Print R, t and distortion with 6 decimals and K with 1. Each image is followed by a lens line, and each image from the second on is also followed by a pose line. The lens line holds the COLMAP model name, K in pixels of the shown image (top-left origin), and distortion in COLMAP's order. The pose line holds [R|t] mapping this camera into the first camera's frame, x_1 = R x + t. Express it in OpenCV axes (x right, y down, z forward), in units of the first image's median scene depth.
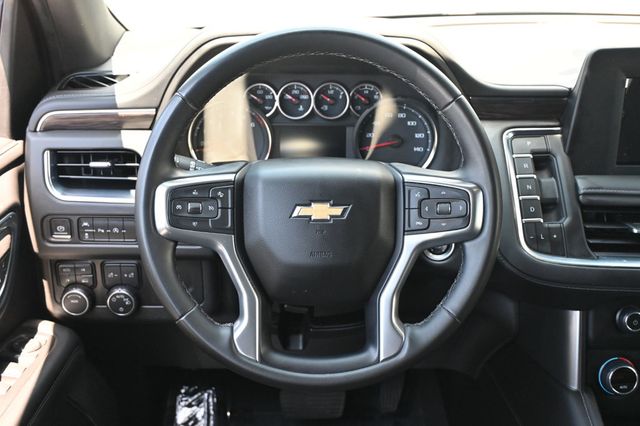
lens RADIAL K [[697.2, 0, 319.2], [0, 697.2, 212.0], [0, 0, 1]] dist [0.004015, 0.000000]
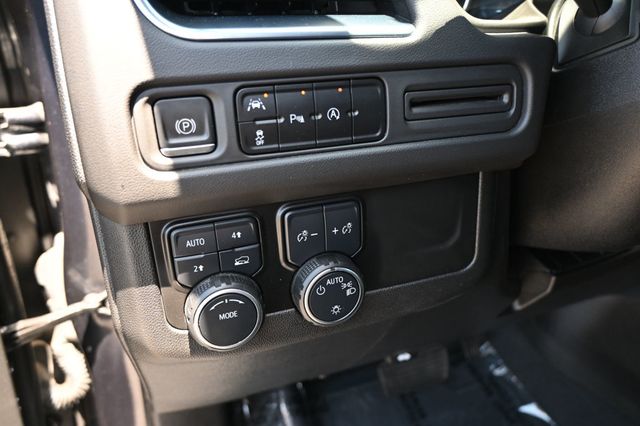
lens RADIAL K [[480.4, 0, 319.2], [0, 480.4, 213.8], [0, 0, 1]] dist [-0.000177, 0.000266]
pose [[0.939612, -0.158697, 0.303225, -0.403239], [0.153675, 0.987290, 0.040515, 0.071805], [-0.305801, 0.008530, 0.952057, 0.770679]]
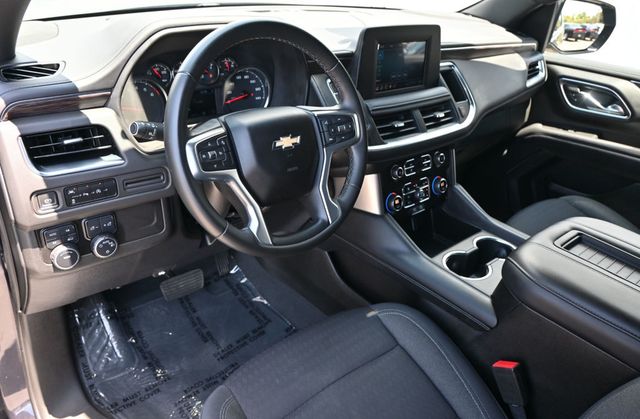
lens RADIAL K [[474.8, 0, 318.4], [0, 474.8, 204.3], [0, 0, 1]] dist [0.002521, -0.004515]
pose [[0.773976, -0.250198, 0.581688, -0.504422], [0.169916, 0.966999, 0.189845, -0.047286], [-0.609991, -0.048097, 0.790947, 0.087199]]
